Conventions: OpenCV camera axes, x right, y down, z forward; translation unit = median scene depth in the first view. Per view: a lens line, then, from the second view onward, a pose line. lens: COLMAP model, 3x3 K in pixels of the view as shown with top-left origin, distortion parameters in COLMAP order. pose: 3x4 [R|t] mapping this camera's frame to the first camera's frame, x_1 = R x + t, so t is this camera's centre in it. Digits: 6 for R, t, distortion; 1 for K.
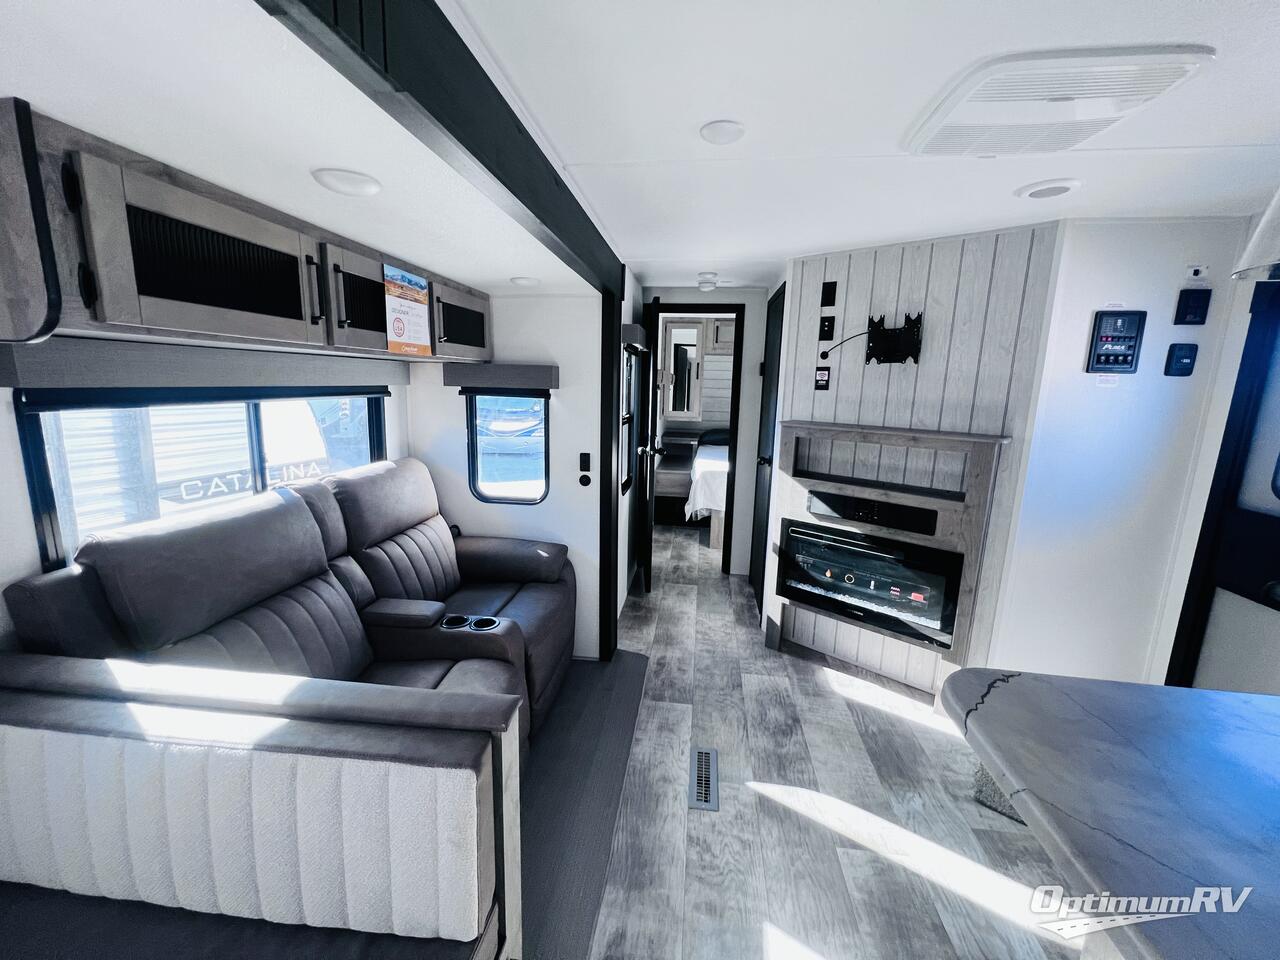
lens RADIAL K [[521.3, 0, 642.8], [0, 521.3, 478.3], [0, 0, 1]] dist [0.001144, 0.000766]
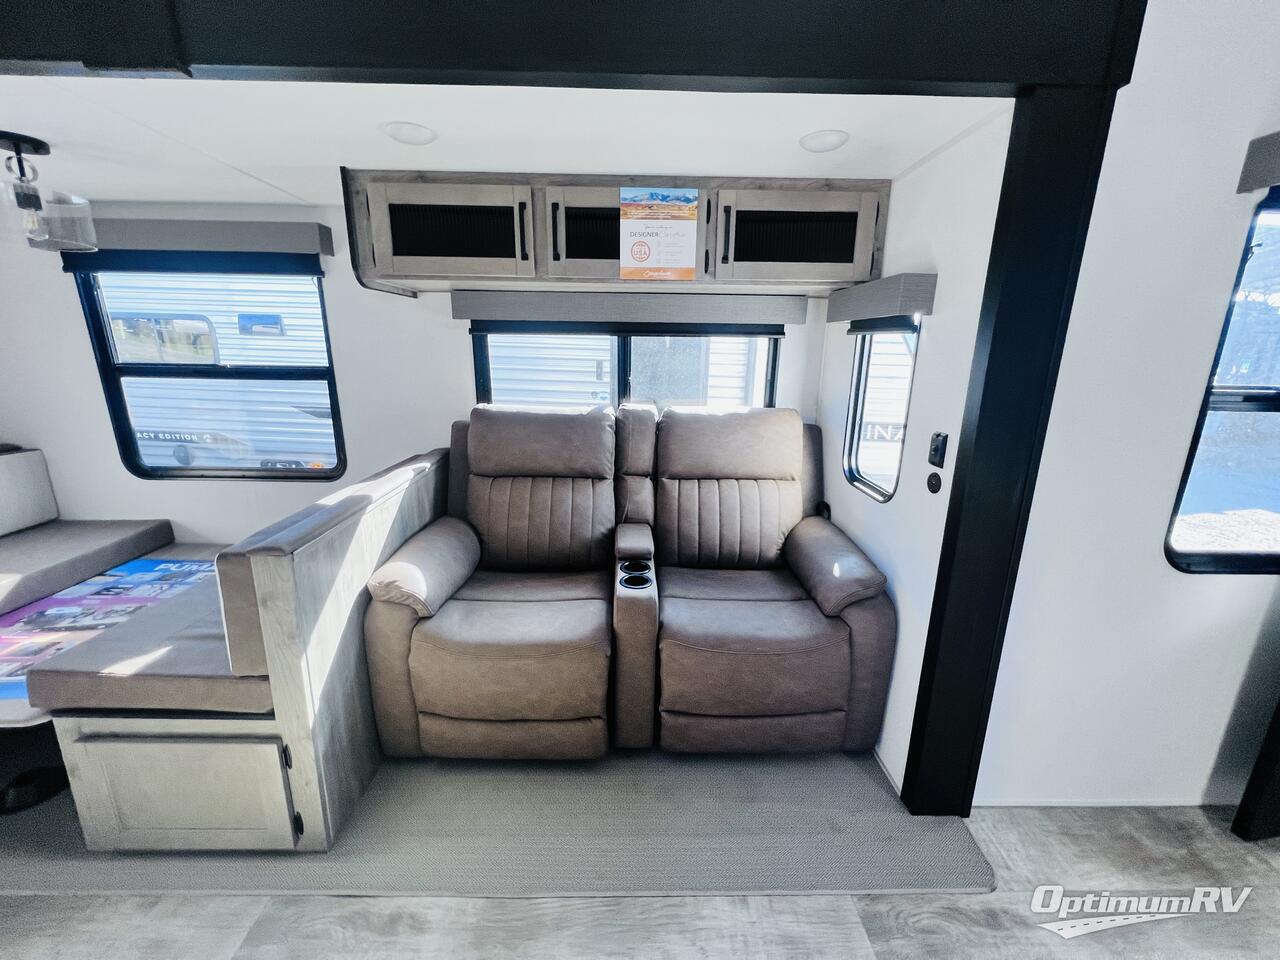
lens RADIAL K [[521.3, 0, 638.2], [0, 521.3, 476.2], [0, 0, 1]] dist [0.001144, 0.000766]
pose [[0.131175, 0.220927, -0.966429, 0.467288], [-0.191532, 0.962133, 0.193948, -0.061264], [0.972681, 0.159661, 0.168523, 0.743538]]
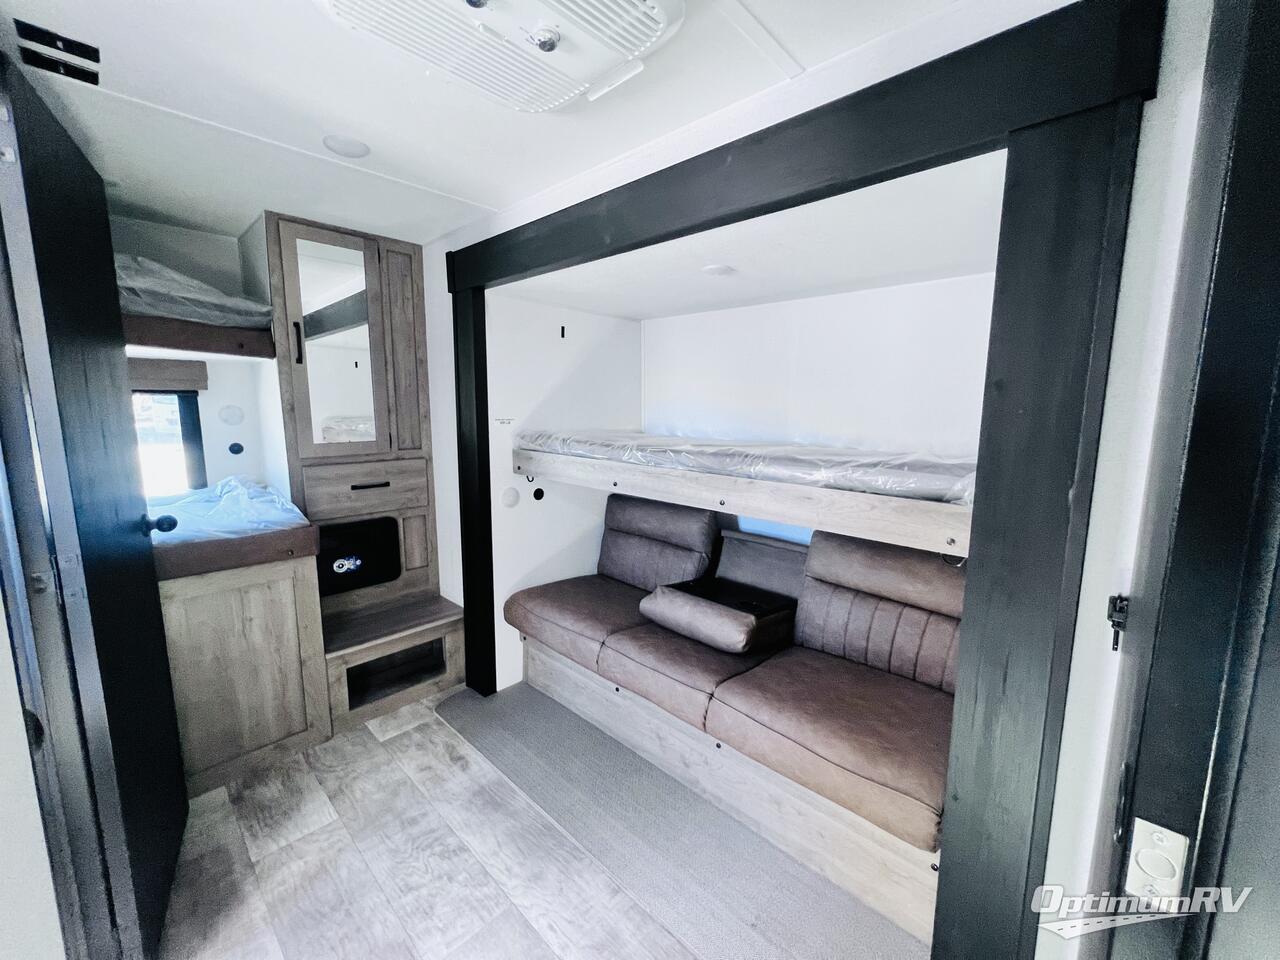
lens RADIAL K [[521.3, 0, 633.8], [0, 521.3, 477.2], [0, 0, 1]] dist [0.001144, 0.000766]
pose [[-0.612164, 0.080945, -0.786577, 0.573005], [-0.167006, 0.959072, 0.228671, -0.312333], [0.772893, 0.271347, -0.573591, 2.008127]]
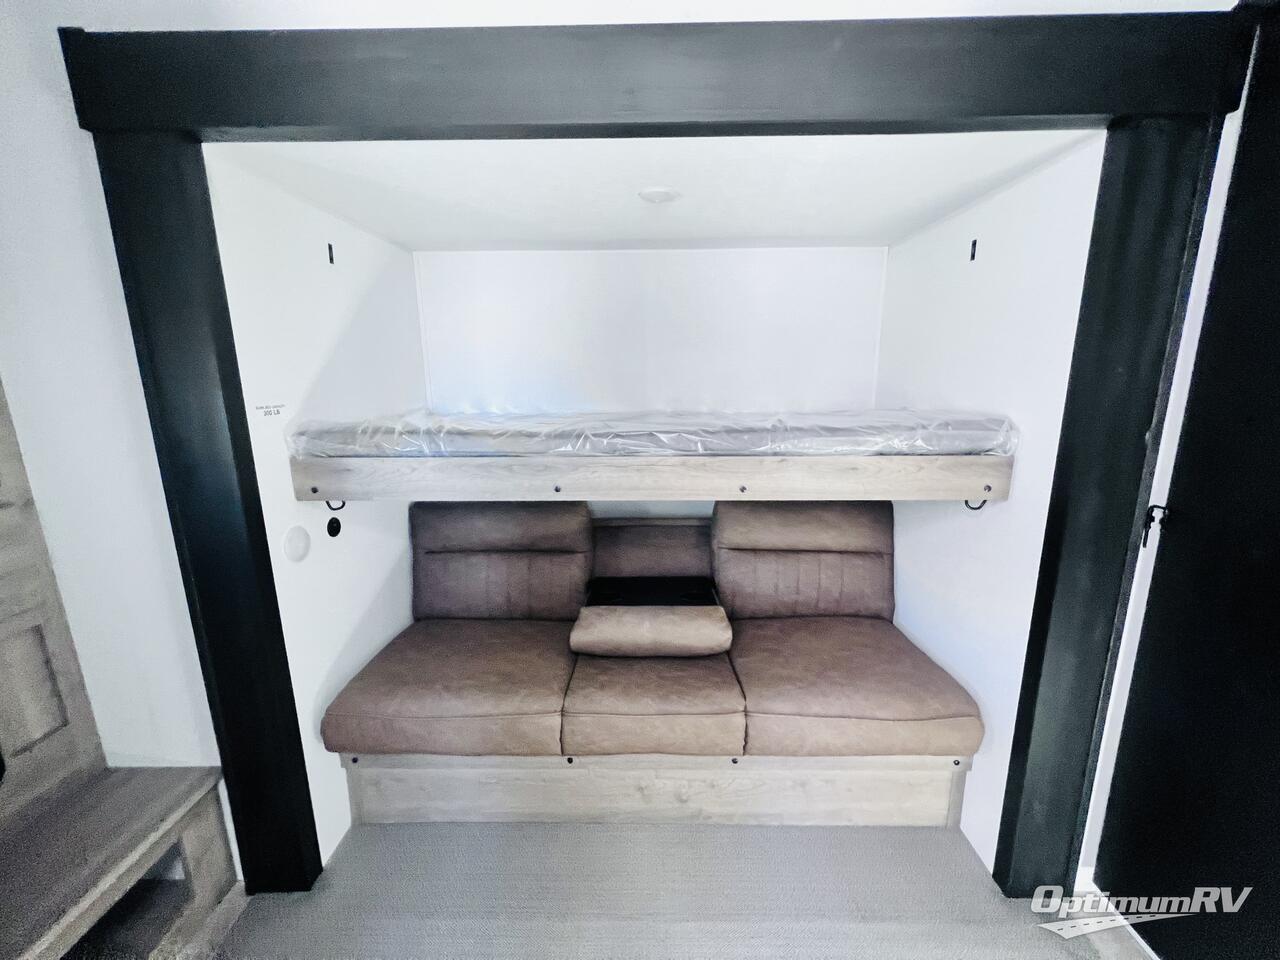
lens RADIAL K [[521.3, 0, 640.8], [0, 521.3, 477.3], [0, 0, 1]] dist [0.001144, 0.000766]
pose [[0.096086, 0.182529, -0.978494, 0.508362], [-0.168300, 0.971868, 0.164766, -0.227246], [0.981042, 0.148849, 0.124102, 1.511127]]
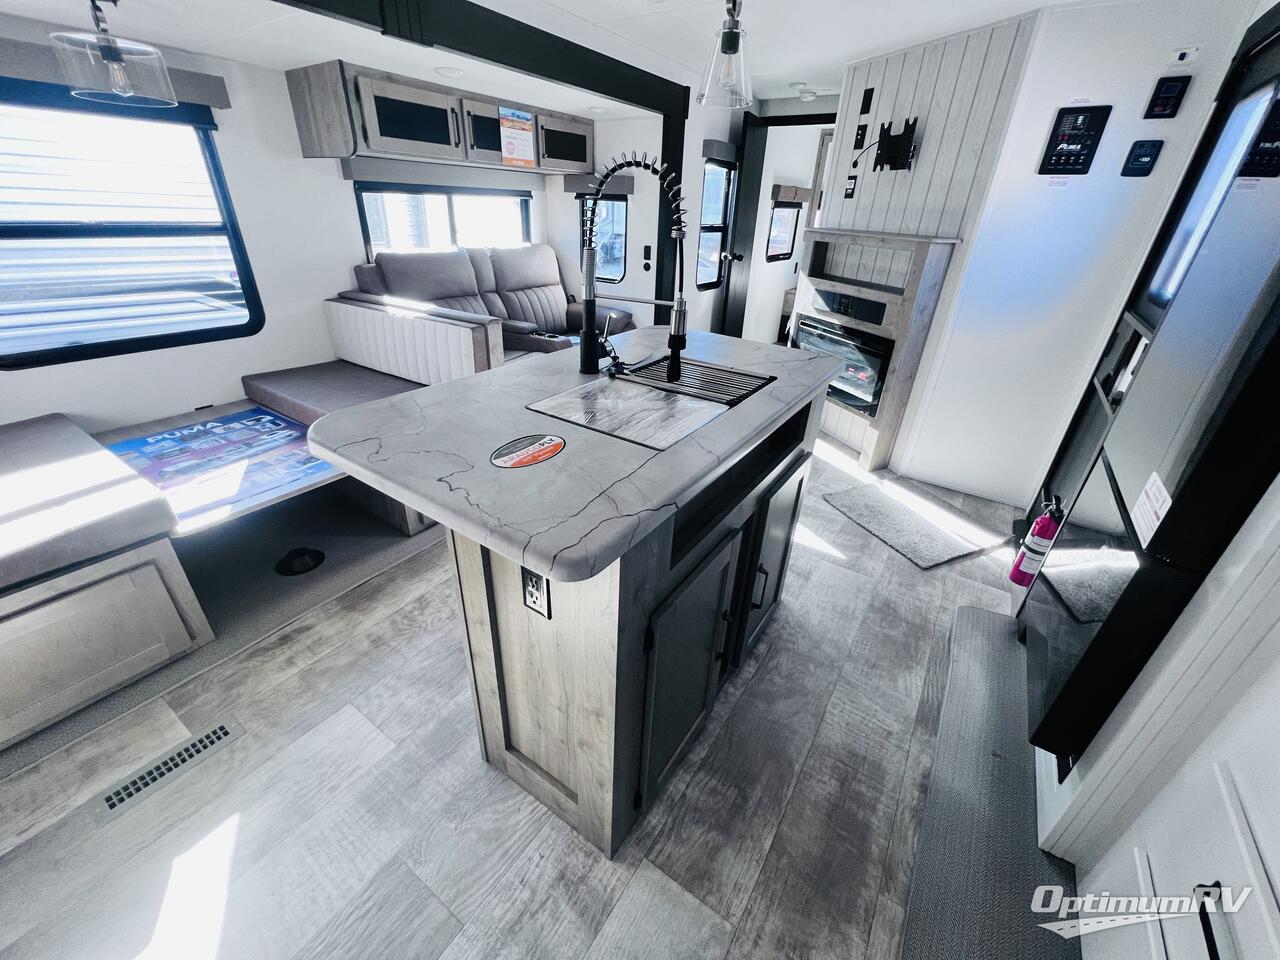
lens RADIAL K [[521.3, 0, 639.1], [0, 521.3, 477.9], [0, 0, 1]] dist [0.001144, 0.000766]
pose [[0.890952, 0.218594, -0.398022, 0.693948], [-0.097798, 0.948311, 0.301896, 0.151863], [0.443442, -0.230049, 0.866278, -0.462773]]
